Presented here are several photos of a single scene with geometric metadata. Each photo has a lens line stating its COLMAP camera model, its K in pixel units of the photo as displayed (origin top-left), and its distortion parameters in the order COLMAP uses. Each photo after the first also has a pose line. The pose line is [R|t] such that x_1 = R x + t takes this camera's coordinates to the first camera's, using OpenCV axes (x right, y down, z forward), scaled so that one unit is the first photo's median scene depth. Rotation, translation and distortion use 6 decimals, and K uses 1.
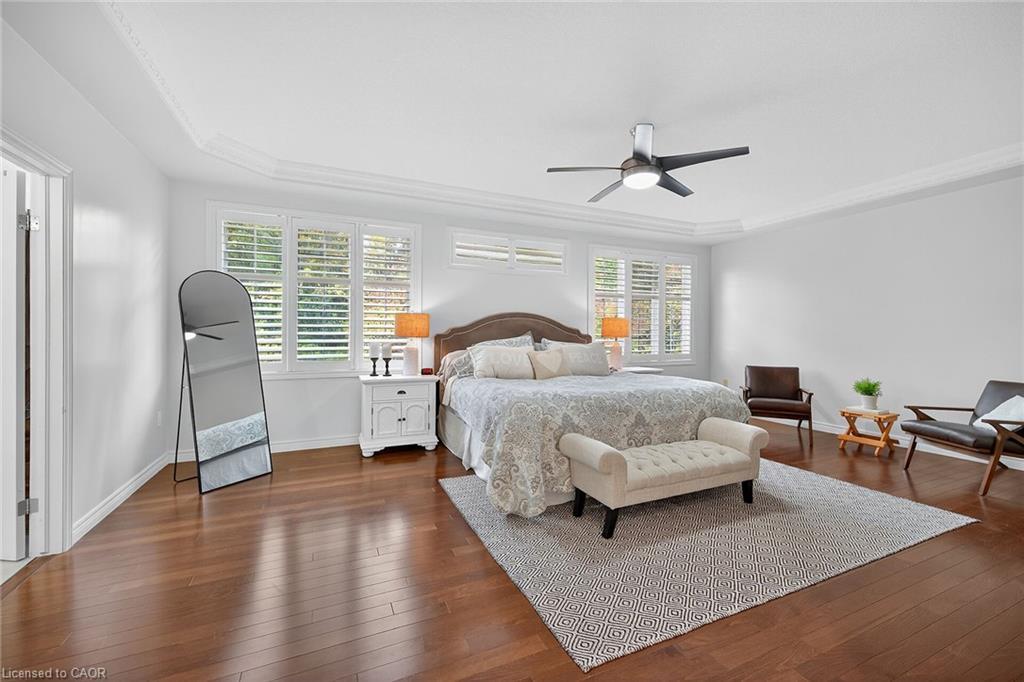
lens RADIAL K [[408.6, 0, 512.7], [0, 408.6, 335.9], [0, 0, 1]] dist [0.002243, -0.000033]
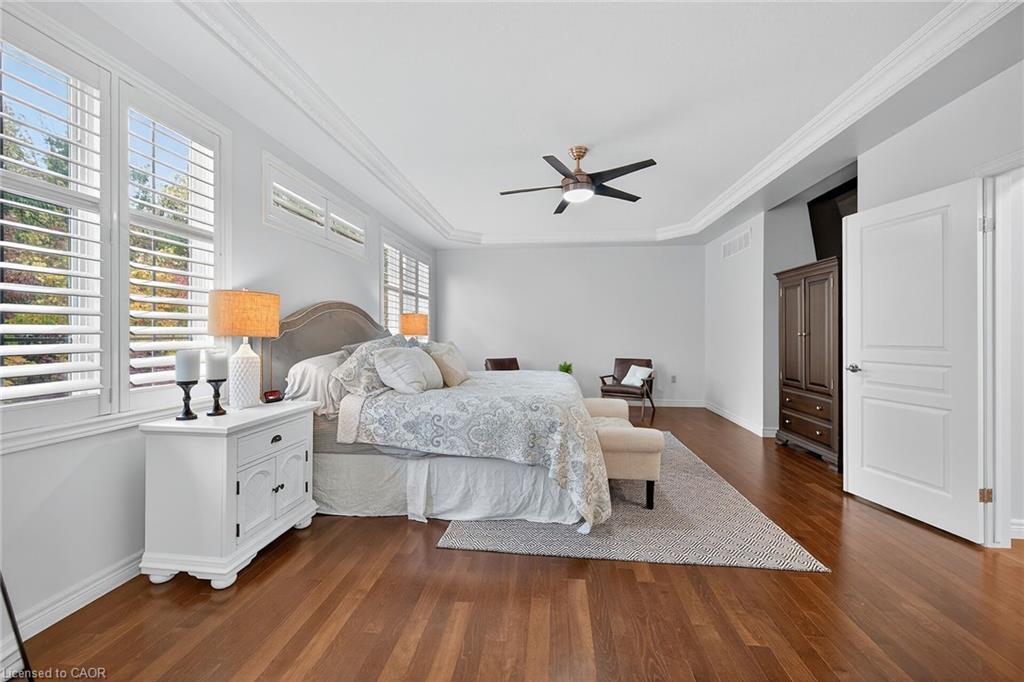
lens RADIAL K [[408.6, 0, 512.7], [0, 408.6, 335.9], [0, 0, 1]] dist [0.002243, -0.000033]
pose [[0.508424, -0.005986, 0.861086, -0.553635], [-0.000923, 0.999971, 0.007496, -0.001612], [-0.861106, -0.004606, 0.508404, 0.440273]]
